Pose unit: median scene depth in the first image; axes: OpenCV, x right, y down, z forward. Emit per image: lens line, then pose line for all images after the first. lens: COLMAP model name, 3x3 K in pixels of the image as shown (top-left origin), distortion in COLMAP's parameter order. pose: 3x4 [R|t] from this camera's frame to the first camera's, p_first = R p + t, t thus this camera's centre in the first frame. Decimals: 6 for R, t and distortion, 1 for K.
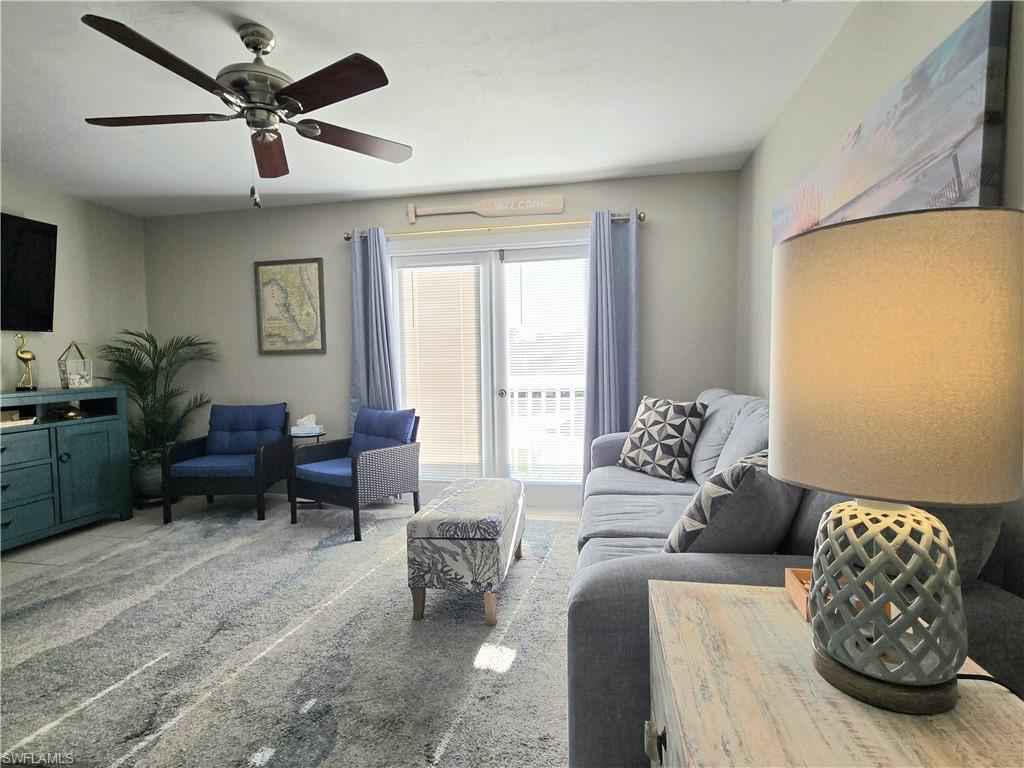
lens RADIAL K [[502.7, 0, 508.9], [0, 502.7, 390.0], [0, 0, 1]] dist [-0.004497, 0.001811]
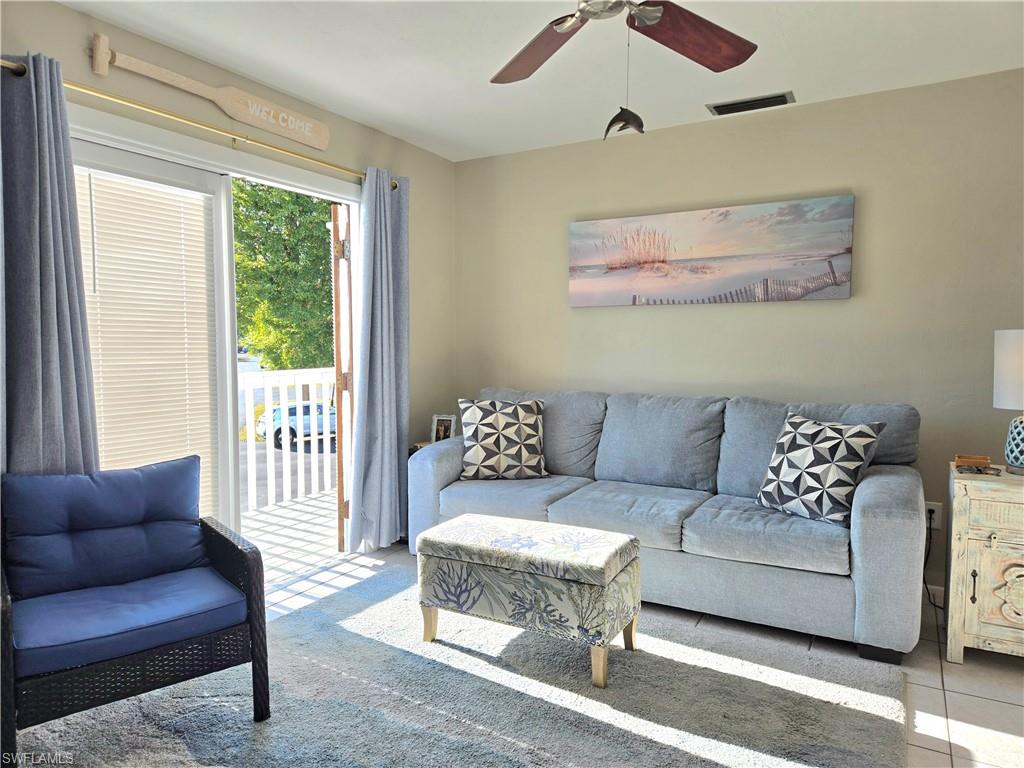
lens RADIAL K [[688.0, 0, 498.0], [0, 688.0, 385.6], [0, 0, 1]] dist [0.082984, -0.070424]
pose [[0.333011, -0.048429, 0.941678, -0.810489], [0.048303, 0.998245, 0.034257, -0.047837], [-0.941685, 0.034078, 0.334766, 0.486317]]
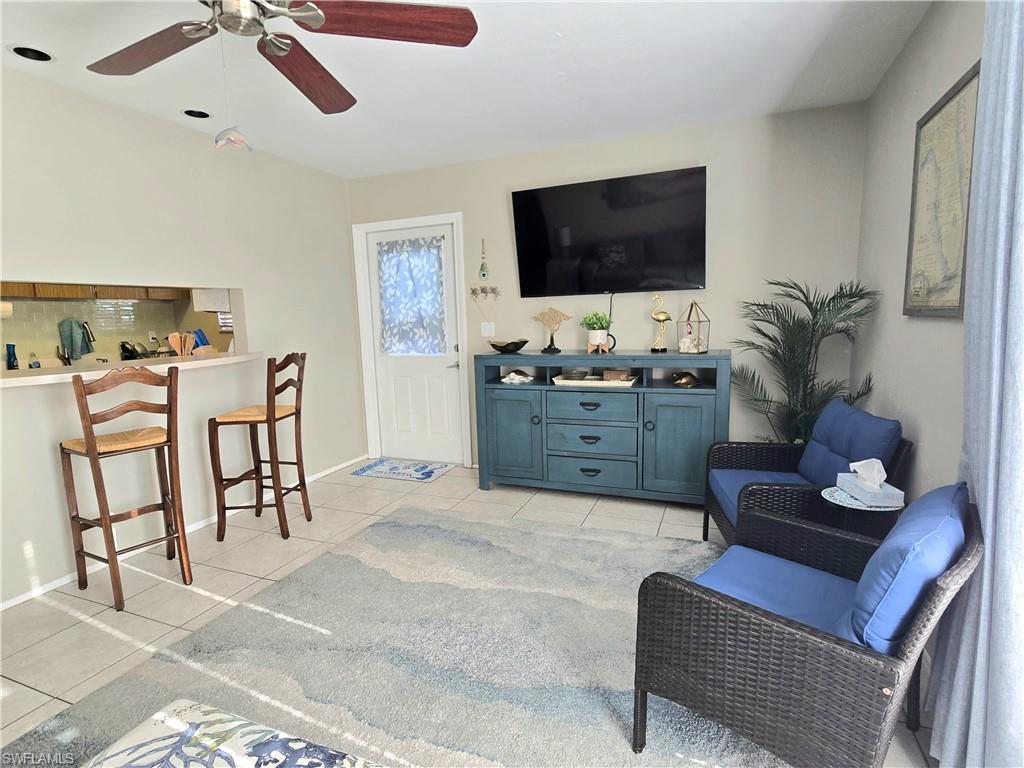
lens RADIAL K [[529.2, 0, 507.7], [0, 529.2, 389.0], [0, 0, 1]] dist [-0.002173, 0.000294]
pose [[-0.202380, 0.161819, -0.965845, 0.127480], [-0.028168, 0.984884, 0.170911, -0.095000], [0.978902, 0.061795, -0.194763, 0.885928]]
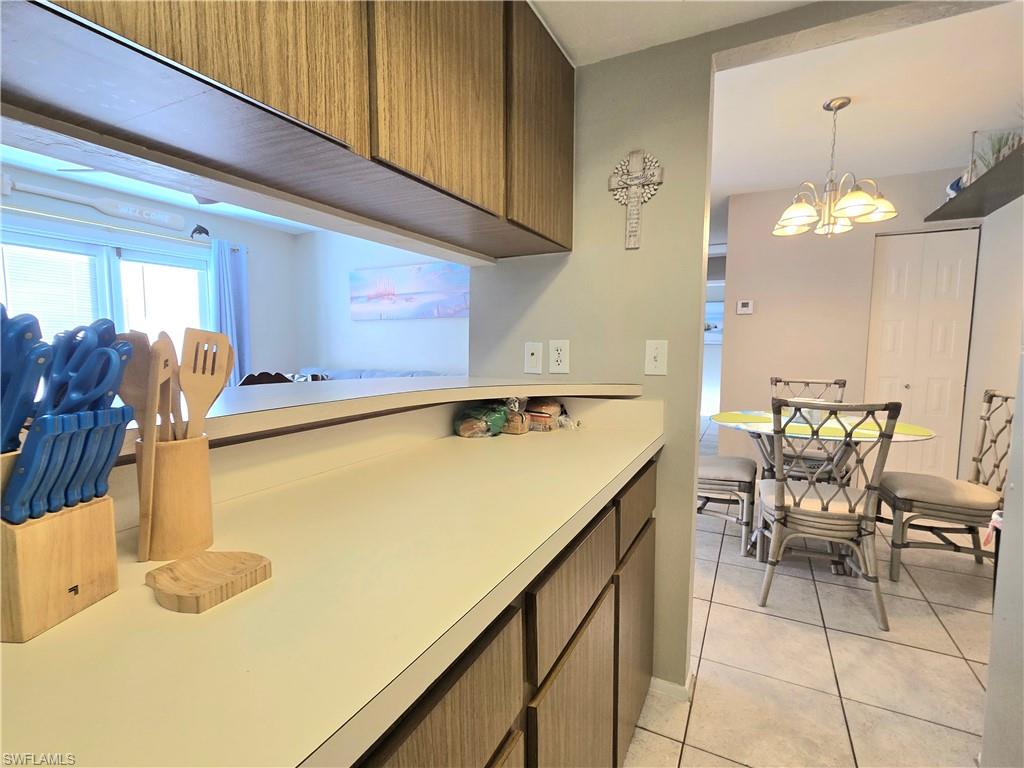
lens RADIAL K [[481.7, 0, 509.7], [0, 481.7, 388.9], [0, 0, 1]] dist [-0.000846, 0.000105]
pose [[0.286333, -0.069639, 0.955596, -0.888554], [0.047424, 0.997163, 0.058458, 0.007148], [-0.956956, 0.028580, 0.288823, -0.116062]]
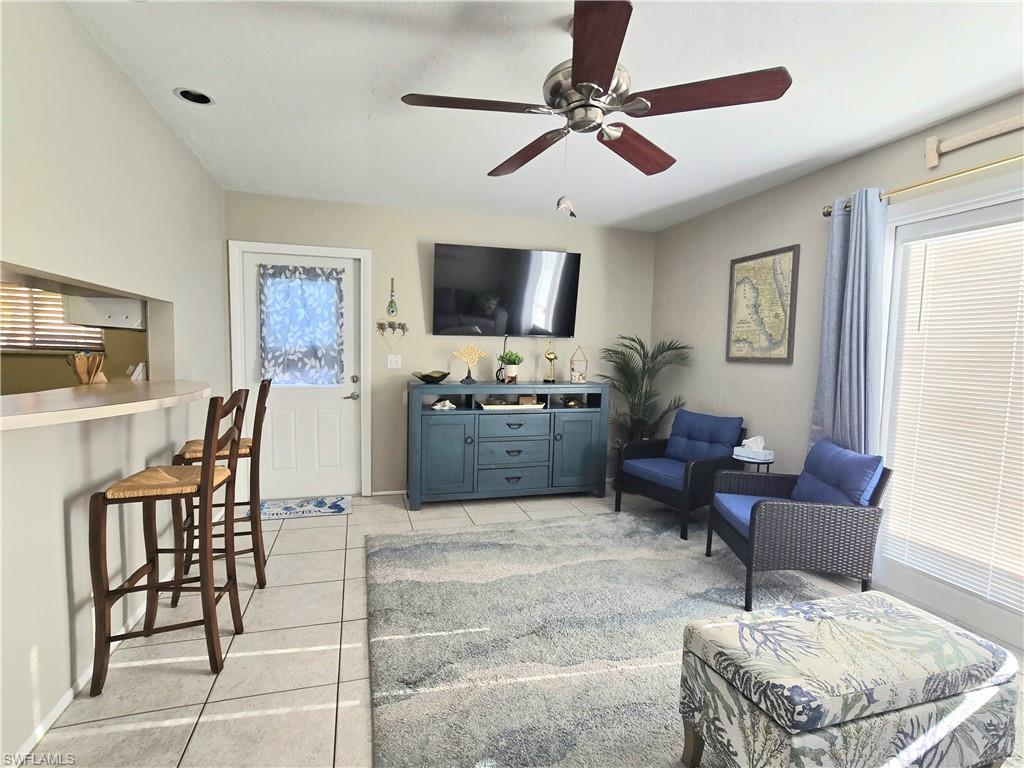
lens RADIAL K [[505.6, 0, 507.8], [0, 505.6, 389.9], [0, 0, 1]] dist [-0.003348, 0.001240]
pose [[0.456352, 0.095911, -0.884615, 0.175822], [-0.082599, 0.994447, 0.065208, -0.056136], [0.885957, 0.043310, 0.461740, 0.272451]]
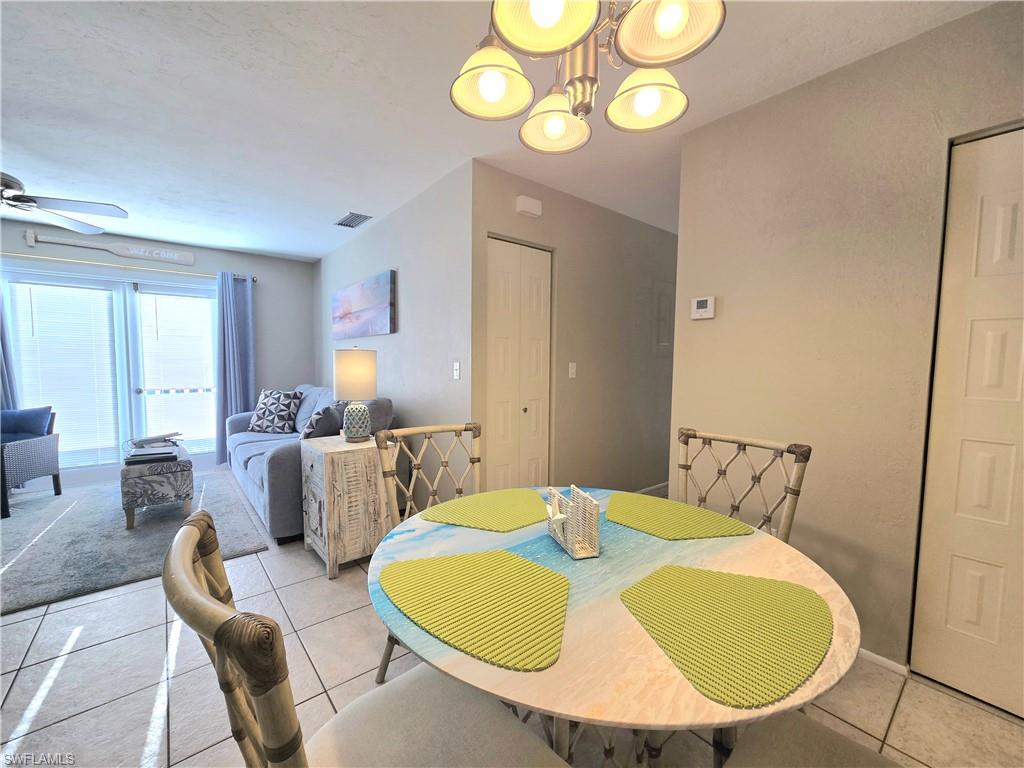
lens RADIAL K [[425.8, 0, 506.2], [0, 425.8, 389.5], [0, 0, 1]] dist [0.001220, 0.000508]
pose [[0.649248, -0.029632, 0.760000, -0.271287], [0.025748, 0.999524, 0.016975, 0.008495], [-0.760141, 0.008547, 0.649702, -0.523094]]
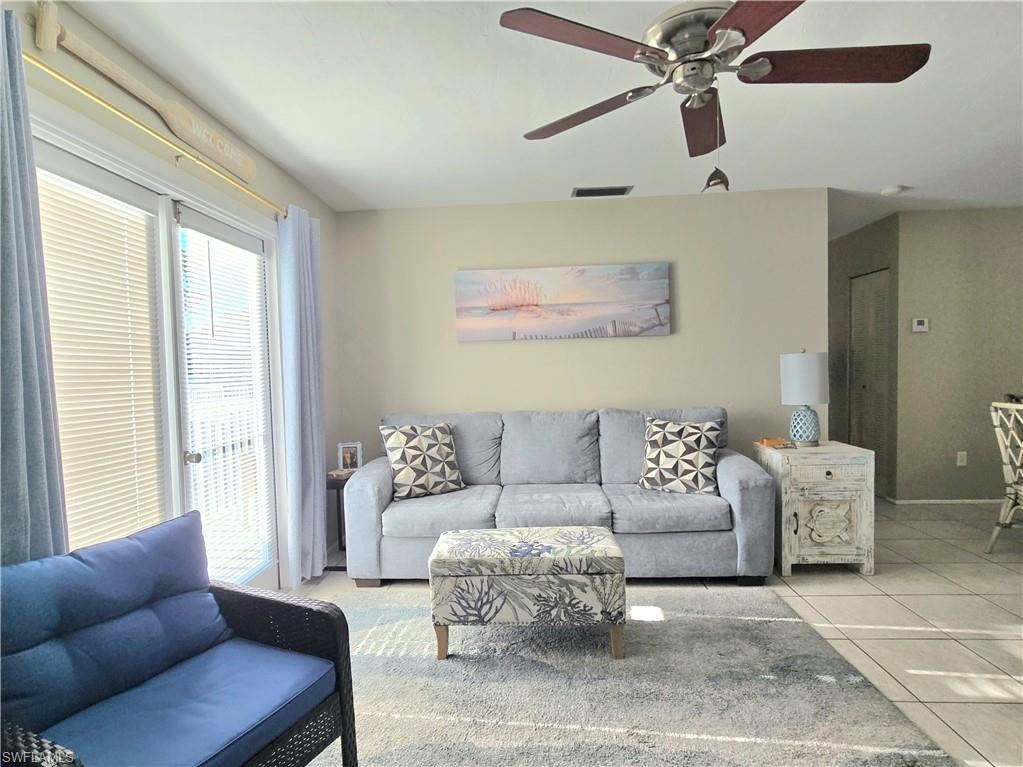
lens RADIAL K [[537.4, 0, 507.2], [0, 537.4, 388.8], [0, 0, 1]] dist [-0.002038, -0.001002]
pose [[-0.130102, -0.018103, 0.991335, -0.737775], [0.085217, 0.995929, 0.029370, -0.065037], [-0.987832, 0.088300, -0.128029, 0.826034]]
